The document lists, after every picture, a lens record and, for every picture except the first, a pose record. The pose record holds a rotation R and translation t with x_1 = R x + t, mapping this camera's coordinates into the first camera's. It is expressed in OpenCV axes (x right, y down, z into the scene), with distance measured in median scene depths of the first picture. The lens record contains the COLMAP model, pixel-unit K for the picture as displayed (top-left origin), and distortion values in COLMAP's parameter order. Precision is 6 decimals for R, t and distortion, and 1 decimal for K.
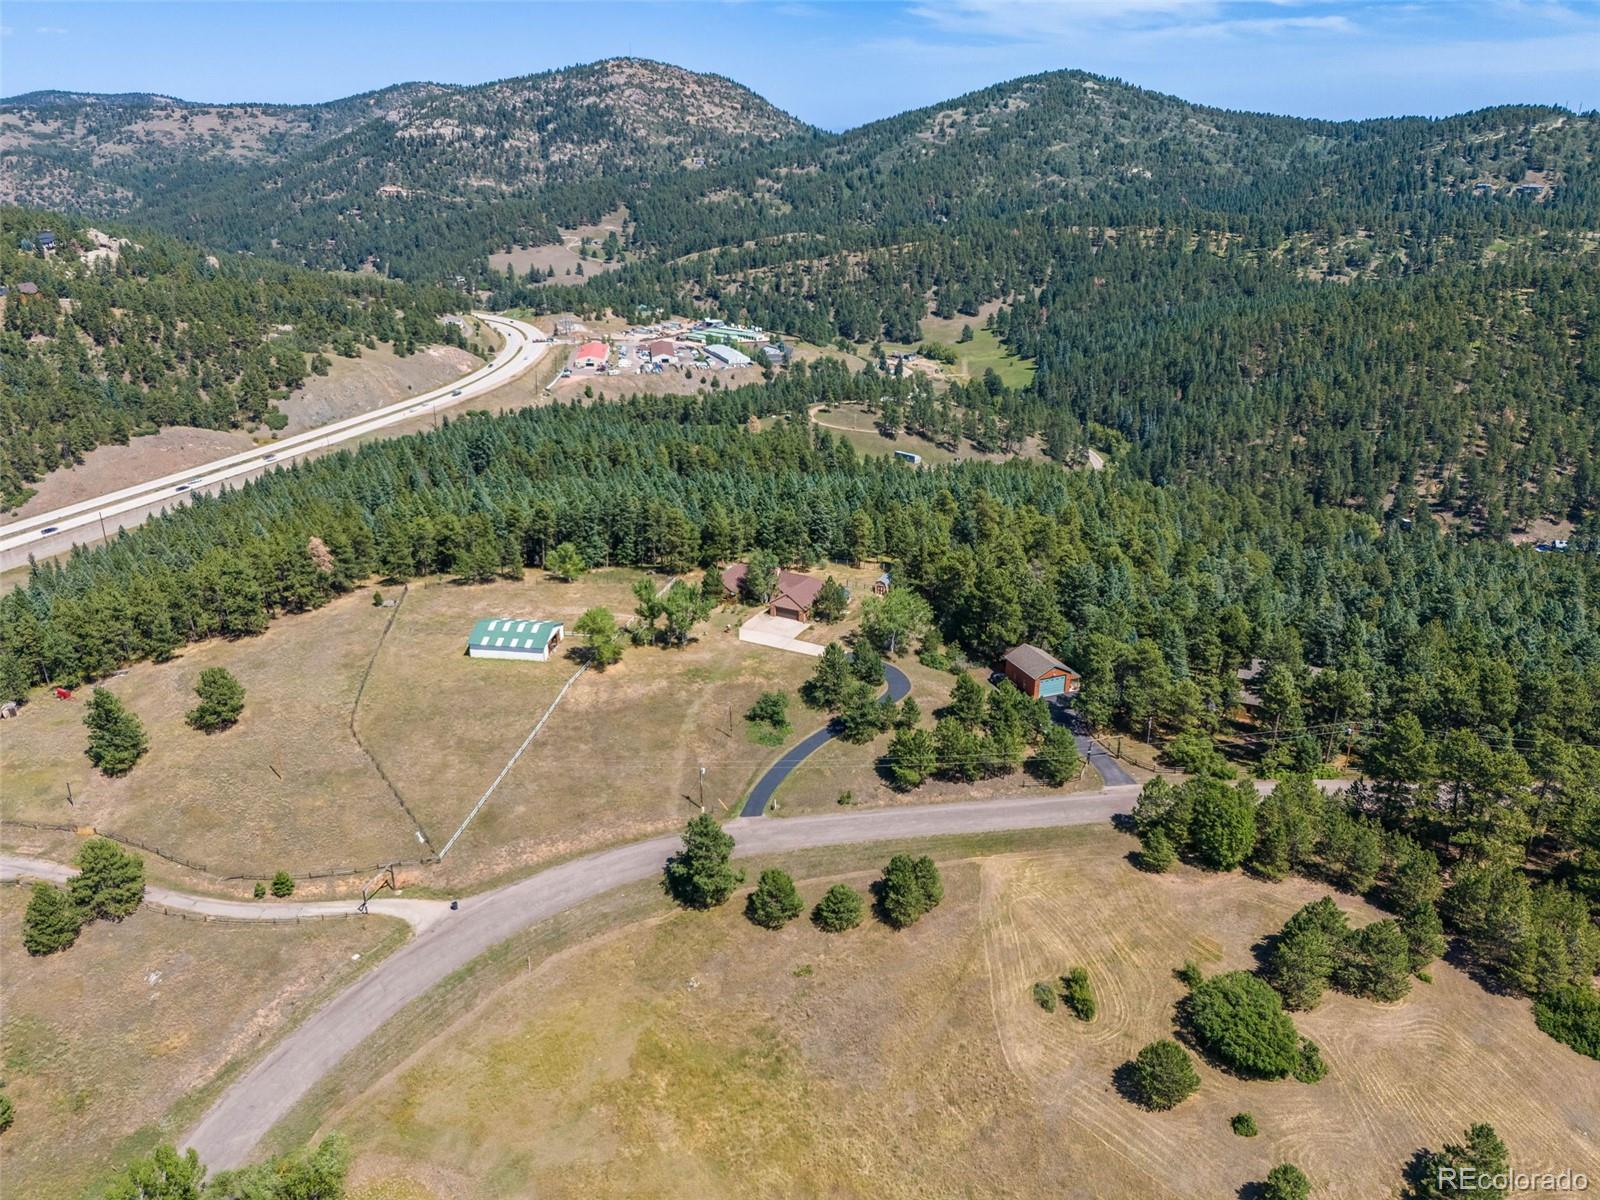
lens RADIAL K [[1190.1, 0, 788.5], [0, 1190.1, 599.7], [0, 0, 1]] dist [0.059008, -0.046981]
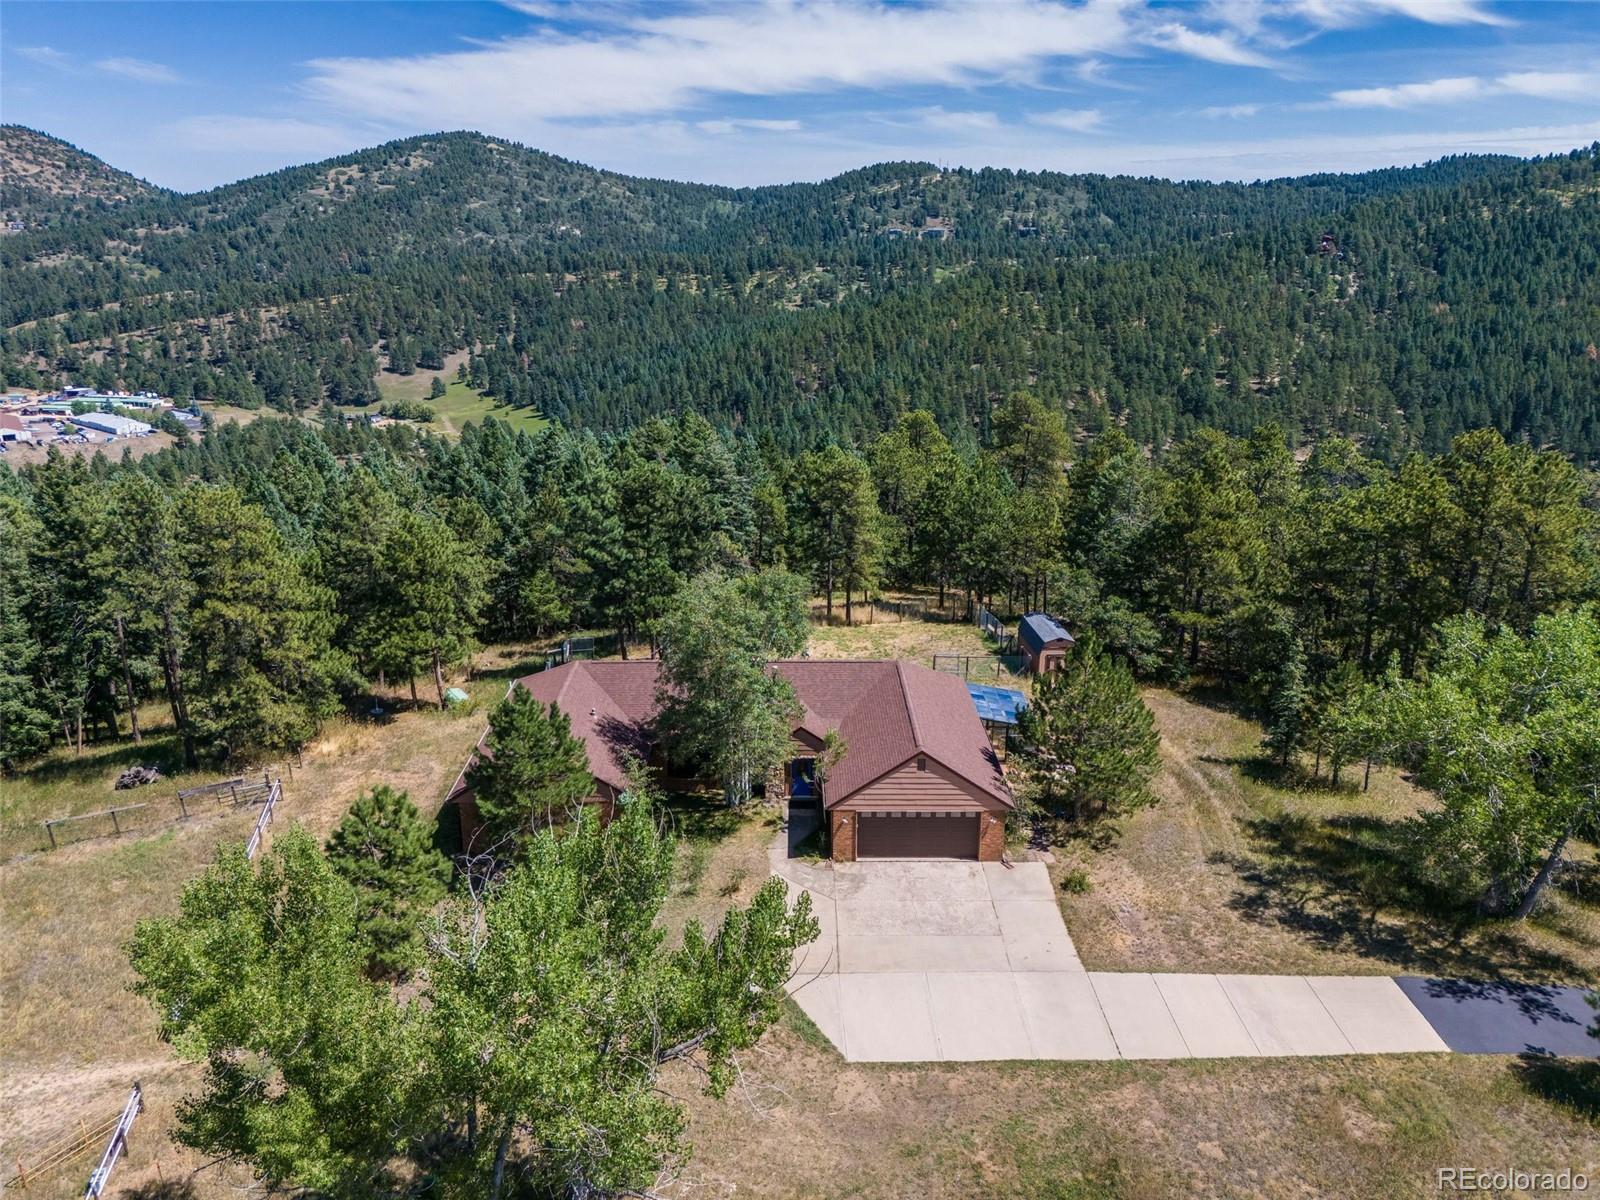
lens RADIAL K [[1190.1, 0, 802.5], [0, 1190.1, 598.5], [0, 0, 1]] dist [0.059008, -0.046981]
pose [[0.881583, -0.147423, 0.448418, -0.013965], [0.180787, 0.982993, -0.032254, -0.003567], [-0.436037, 0.109503, 0.893242, 0.100604]]
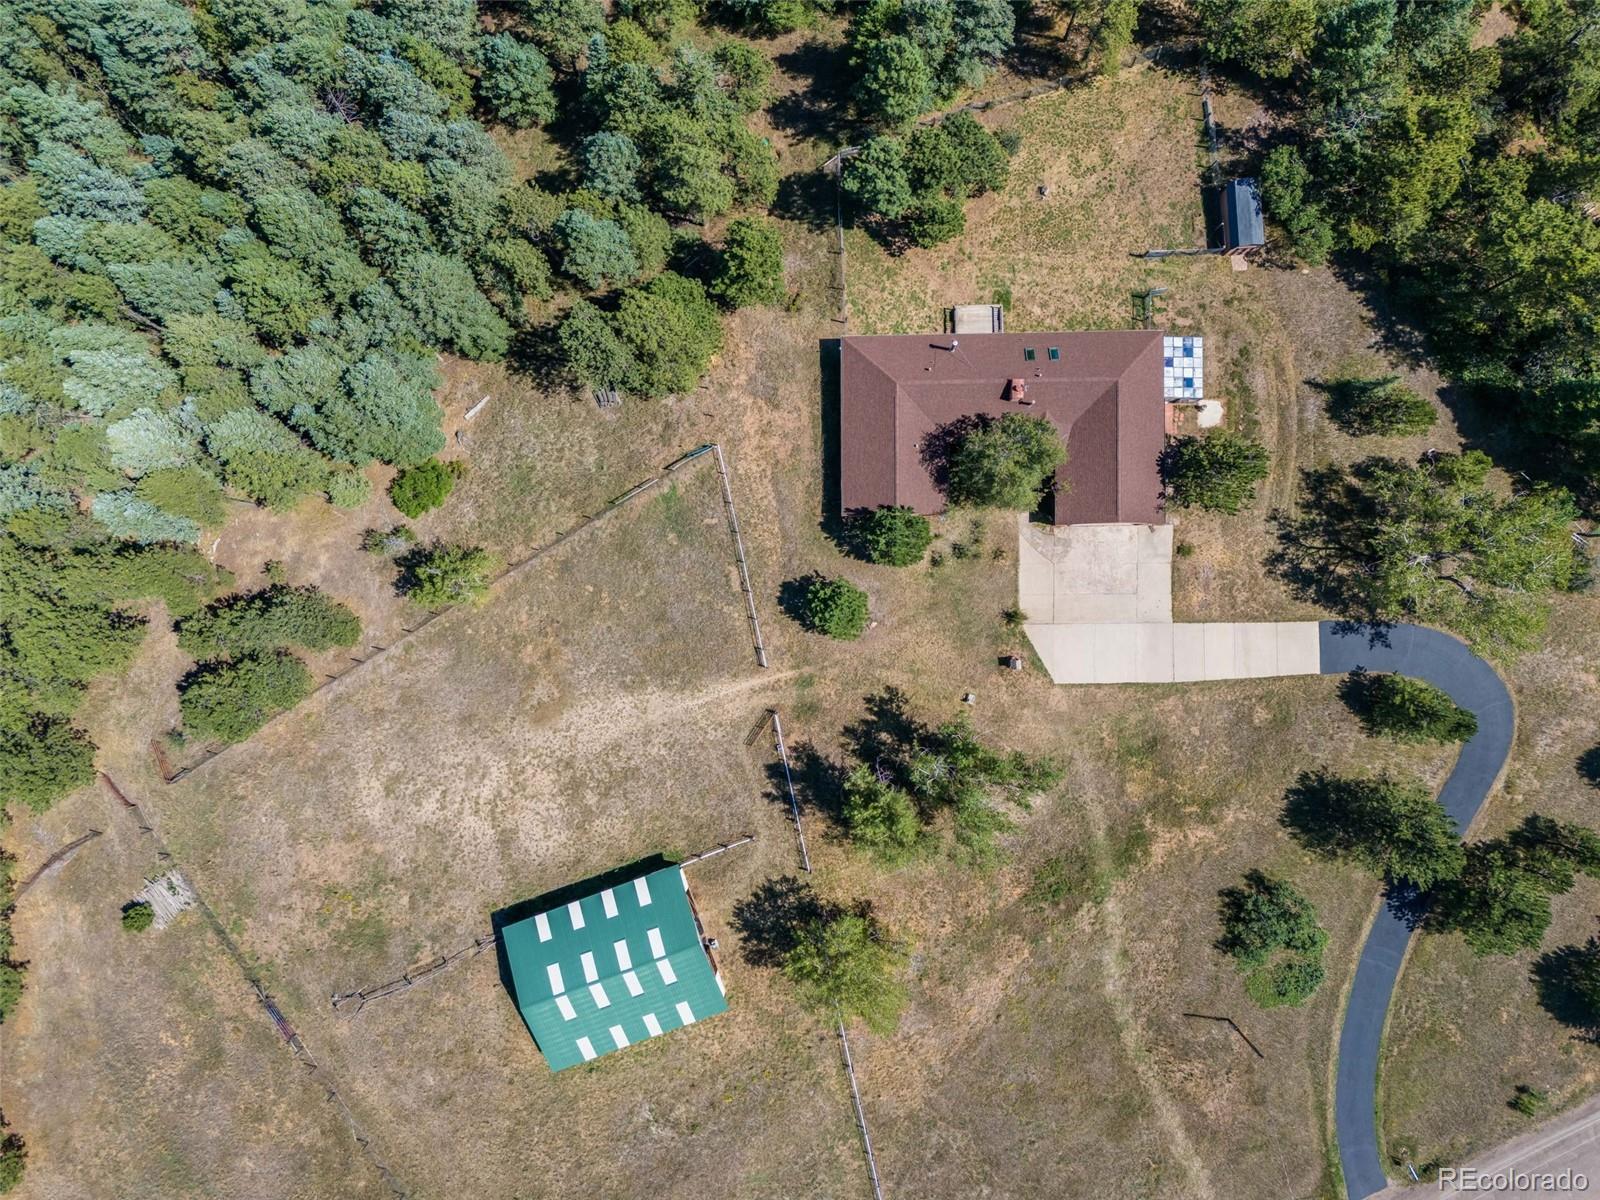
lens RADIAL K [[1190.1, 0, 790.6], [0, 1190.1, 604.7], [0, 0, 1]] dist [0.059008, -0.046981]
pose [[0.880493, -0.472081, -0.043266, -0.010988], [0.217160, 0.320531, 0.922010, -0.045723], [-0.421395, -0.821219, 0.384742, 0.108253]]
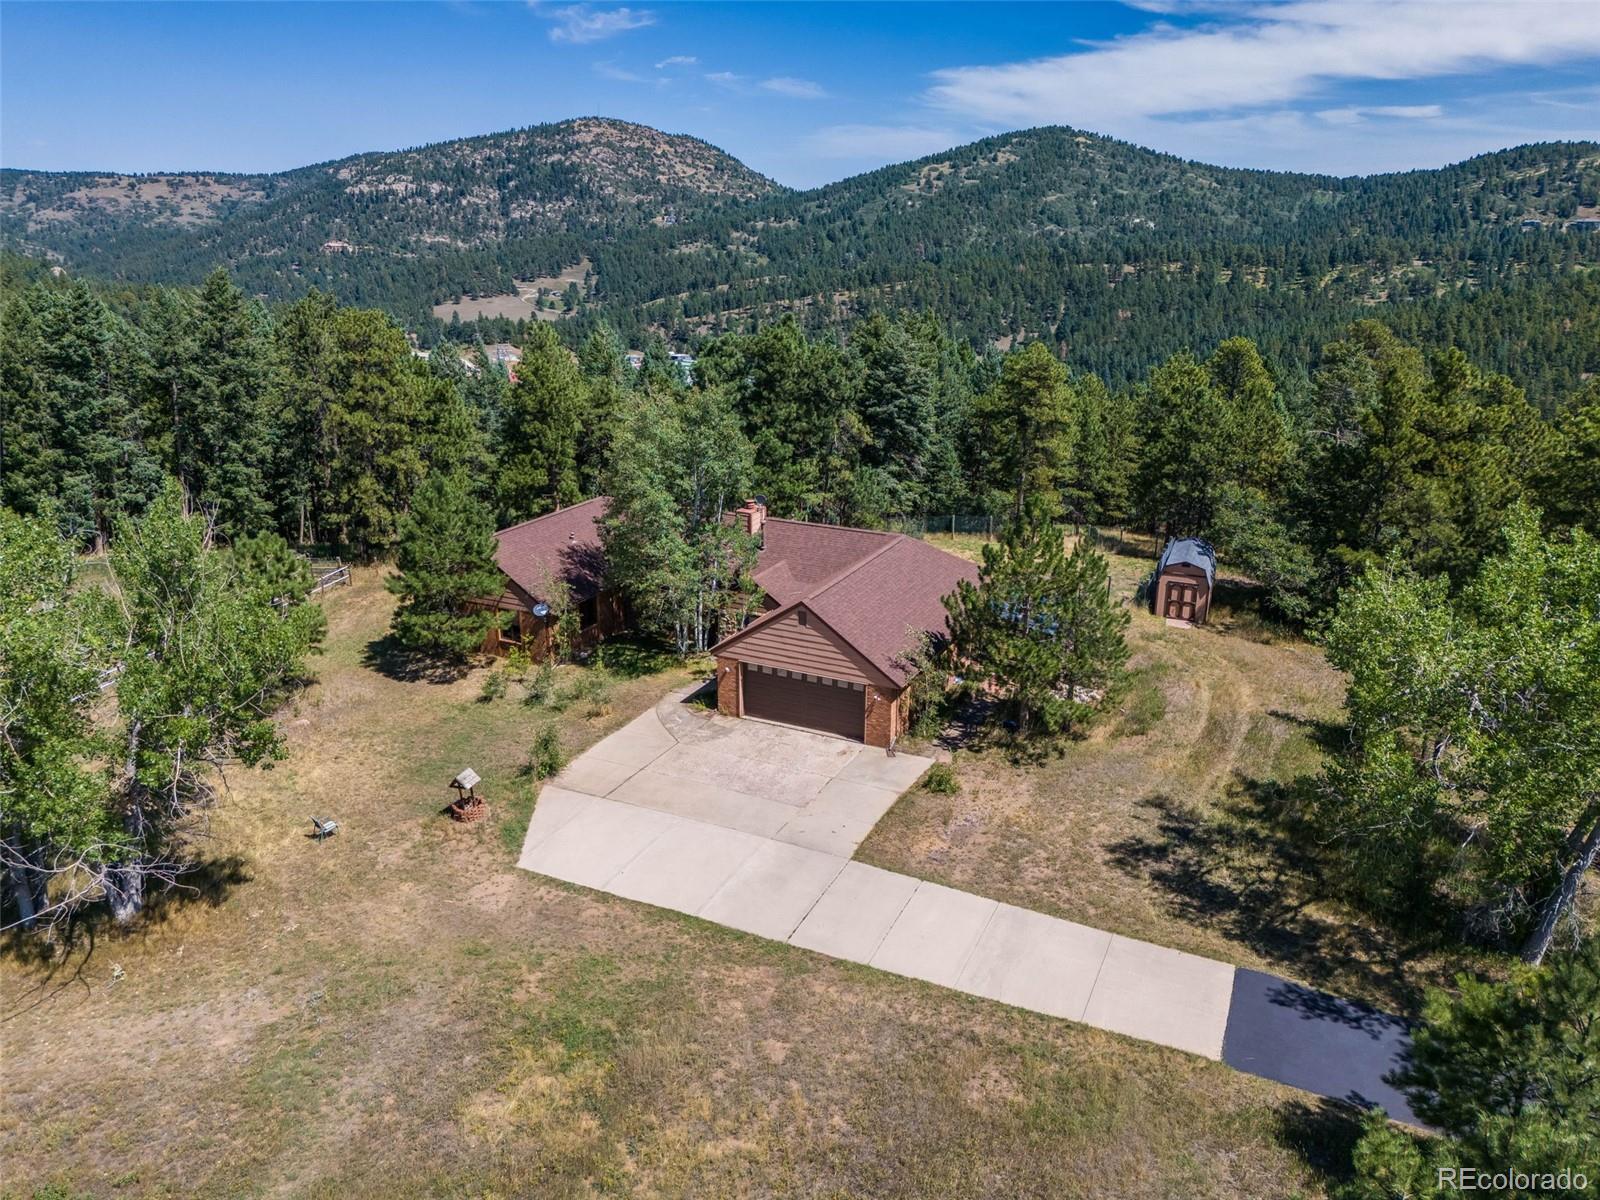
lens RADIAL K [[1190.1, 0, 792.7], [0, 1190.1, 593.4], [0, 0, 1]] dist [0.059008, -0.046981]
pose [[0.999739, -0.005944, 0.022078, -0.000849], [0.007638, 0.996967, -0.077454, 0.001075], [-0.021551, 0.077602, 0.996751, 0.100293]]
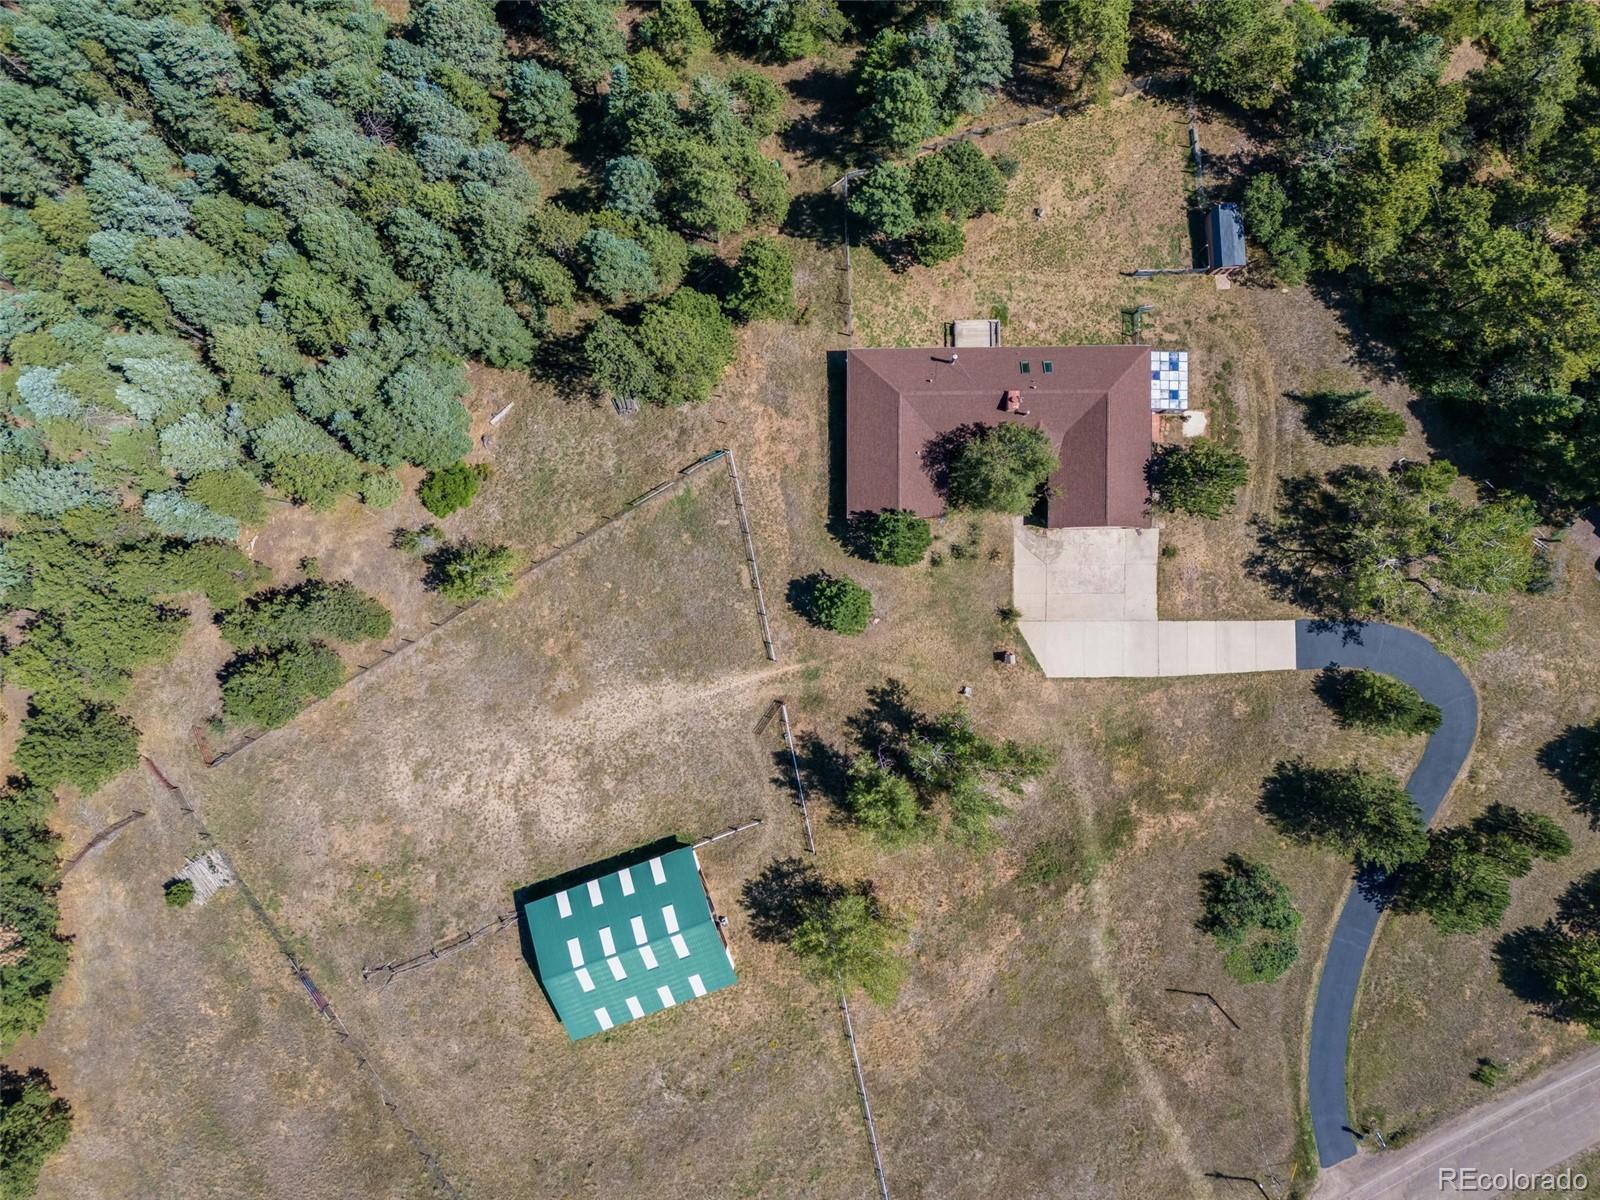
lens RADIAL K [[1190.1, 0, 791.2], [0, 1190.1, 605.1], [0, 0, 1]] dist [0.059008, -0.046981]
pose [[0.883347, -0.467001, -0.040108, -0.011371], [0.210639, 0.319072, 0.924026, -0.048578], [-0.418724, -0.824684, 0.380220, 0.107353]]
